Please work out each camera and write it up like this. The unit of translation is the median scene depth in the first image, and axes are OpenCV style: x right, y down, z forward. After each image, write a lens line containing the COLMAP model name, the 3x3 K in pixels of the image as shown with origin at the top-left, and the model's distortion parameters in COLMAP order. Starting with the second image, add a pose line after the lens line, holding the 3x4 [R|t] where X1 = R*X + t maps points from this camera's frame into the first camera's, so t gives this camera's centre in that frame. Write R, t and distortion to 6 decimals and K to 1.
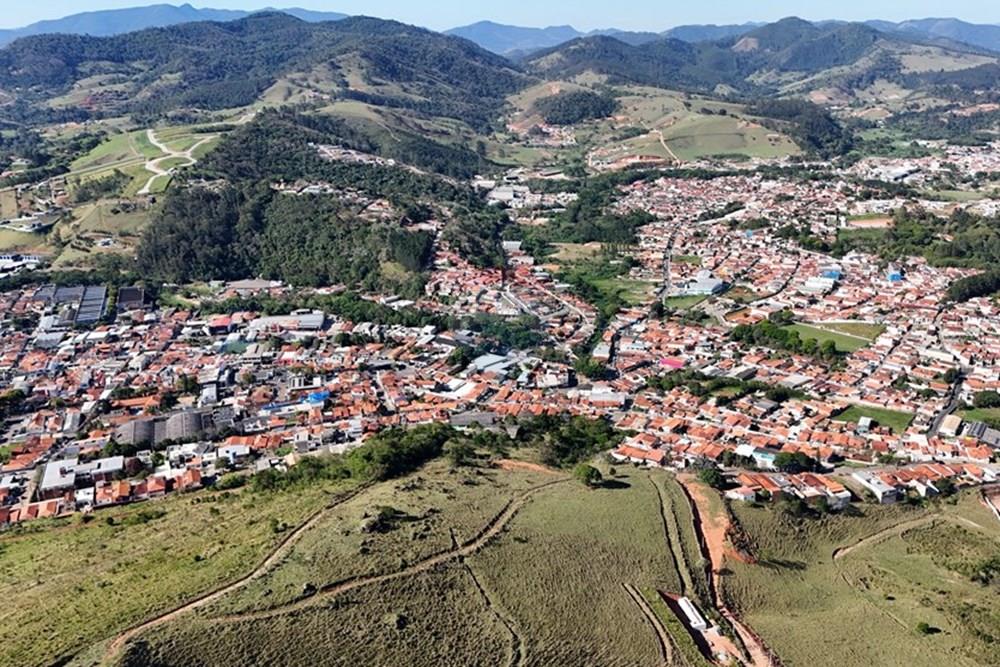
lens RADIAL K [[863.5, 0, 573.8], [0, 863.5, 364.8], [0, 0, 1]] dist [0.077967, -0.081559]
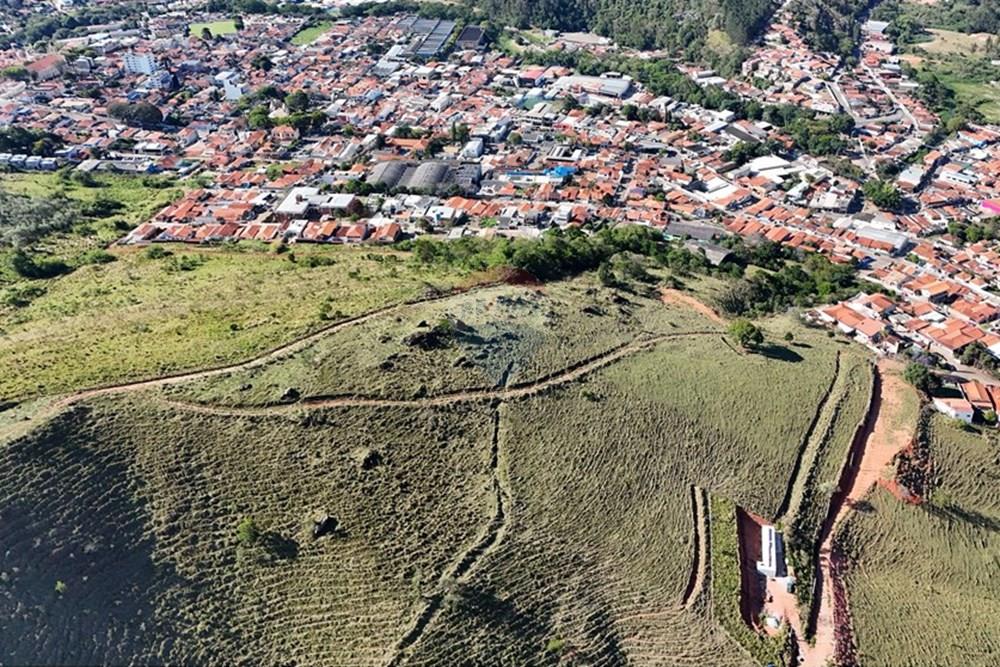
lens RADIAL K [[863.5, 0, 588.9], [0, 863.5, 323.6], [0, 0, 1]] dist [0.077967, -0.081559]
pose [[0.895009, 0.248148, -0.370649, 0.104131], [-0.166907, 0.956912, 0.237617, -0.028095], [0.413643, -0.150805, 0.897863, 0.124340]]
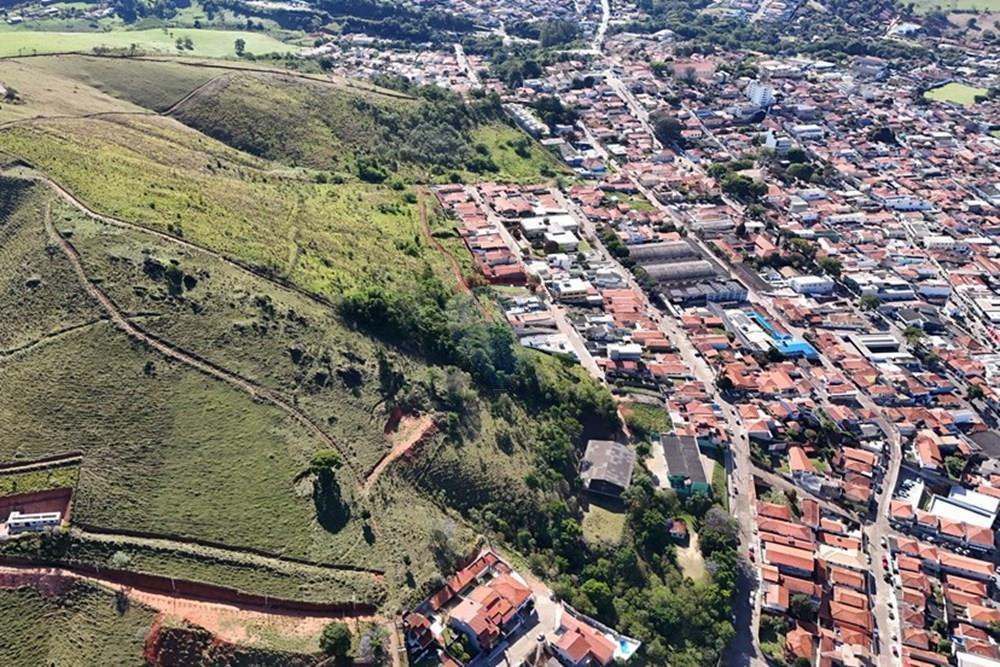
lens RADIAL K [[863.5, 0, 398.2], [0, 863.5, 352.2], [0, 0, 1]] dist [0.077967, -0.081559]
pose [[-0.211506, 0.548883, -0.808698, 0.324267], [-0.336002, 0.736153, 0.587522, -0.239977], [0.917806, 0.395988, 0.028725, 0.572620]]
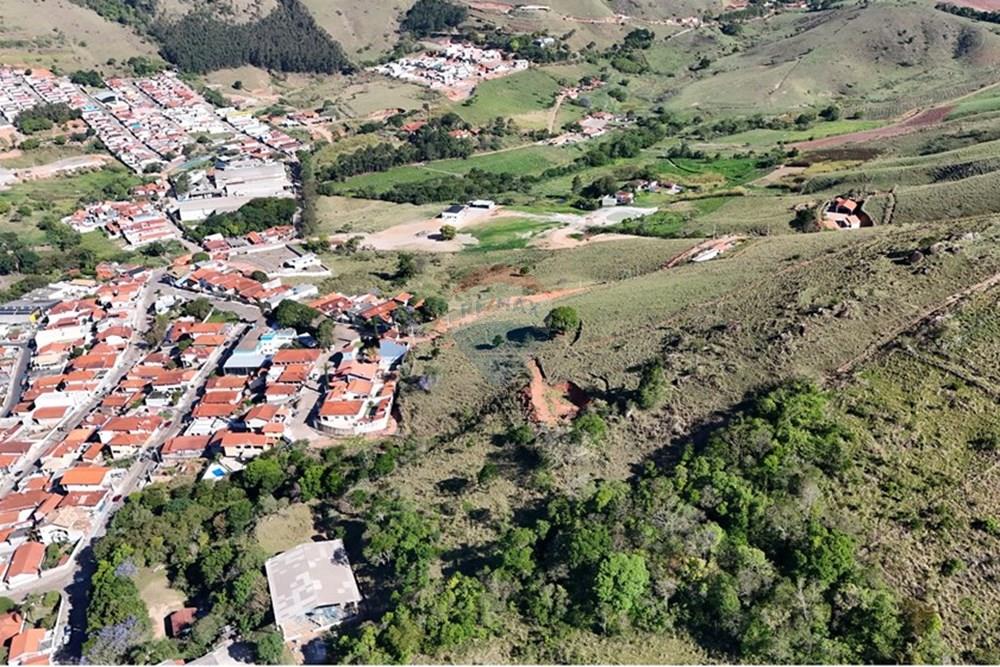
lens RADIAL K [[873.2, 0, 599.2], [0, 873.2, 339.2], [0, 0, 1]] dist [0.077562, -0.088264]
pose [[-0.543498, -0.356773, 0.759817, -0.319569], [0.303173, 0.760647, 0.574023, -0.152644], [-0.782749, 0.542336, -0.305246, 0.690999]]
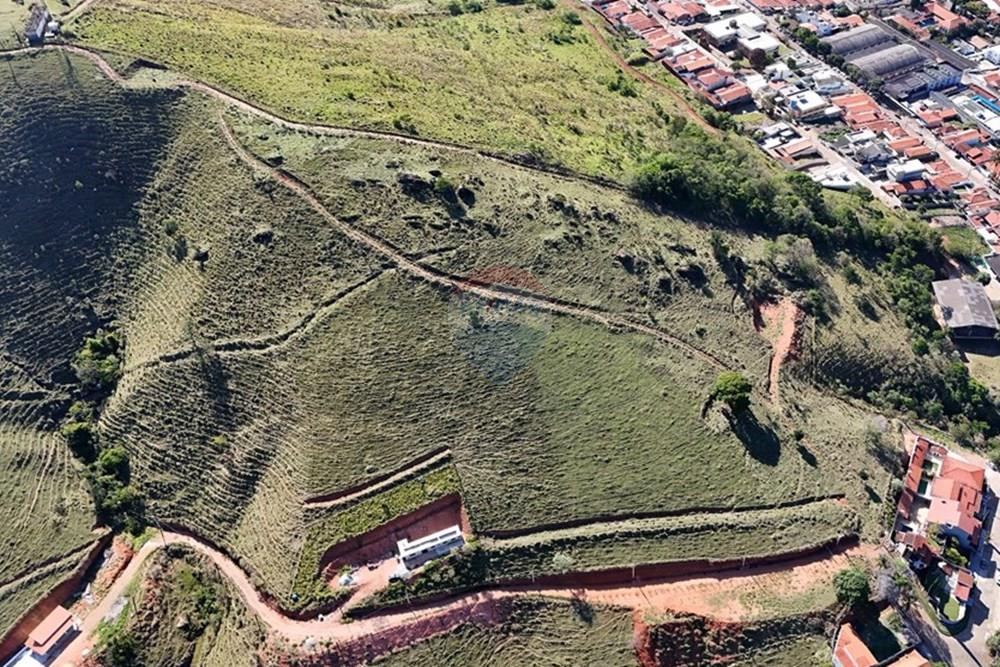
lens RADIAL K [[869.1, 0, 607.3], [0, 869.1, 333.8], [0, 0, 1]] dist [0.102293, -0.146249]
pose [[0.109545, 0.727875, -0.676904, 0.243672], [-0.346533, 0.666242, 0.660330, -0.177652], [0.931620, 0.162233, 0.325216, 0.393575]]
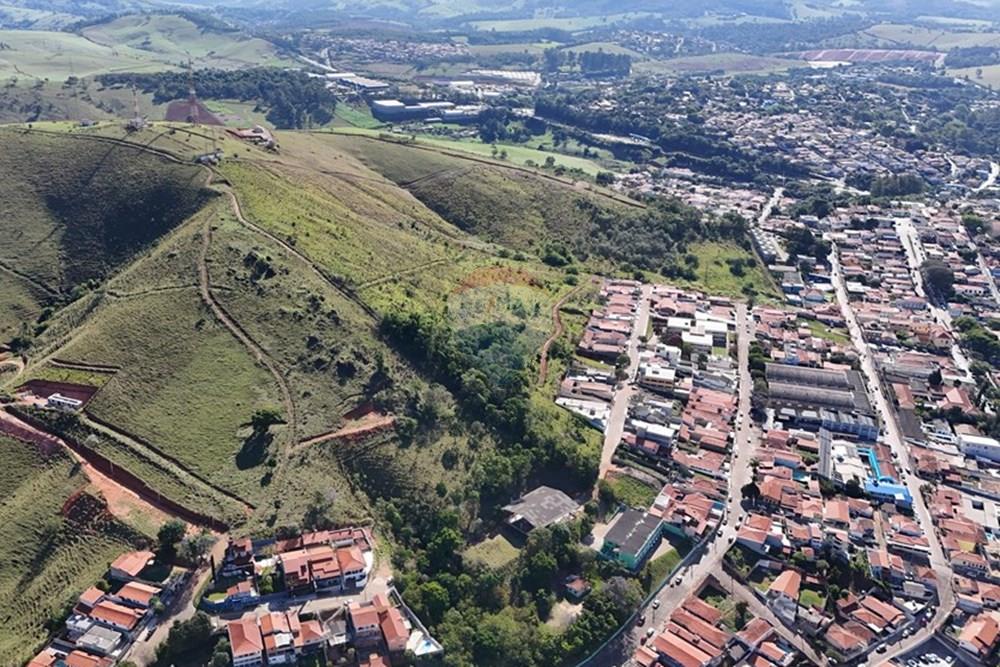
lens RADIAL K [[873.2, 0, 403.4], [0, 873.2, 339.1], [0, 0, 1]] dist [0.077562, -0.088264]
pose [[-0.659560, 0.301446, -0.688558, 0.292989], [-0.254867, 0.772101, 0.582154, -0.279747], [0.707124, 0.559455, -0.432418, 0.824814]]
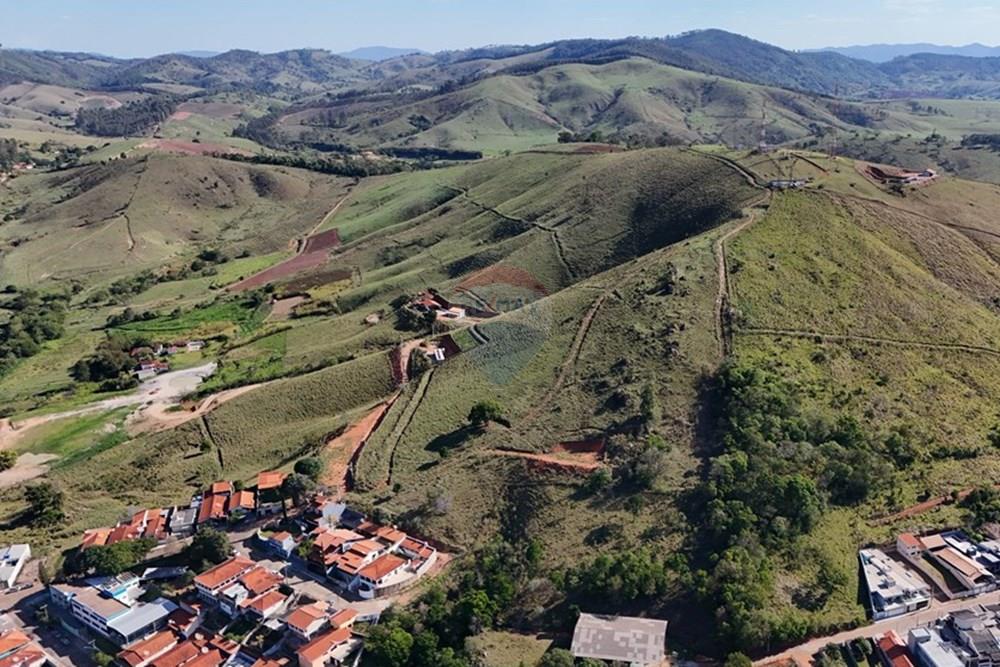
lens RADIAL K [[873.2, 0, 600.3], [0, 873.2, 335.6], [0, 0, 1]] dist [0.077562, -0.088264]
pose [[-0.999512, 0.008327, 0.030108, -0.067496], [0.025047, 0.789587, 0.613128, -0.247482], [-0.018668, 0.613583, -0.789410, 0.919138]]
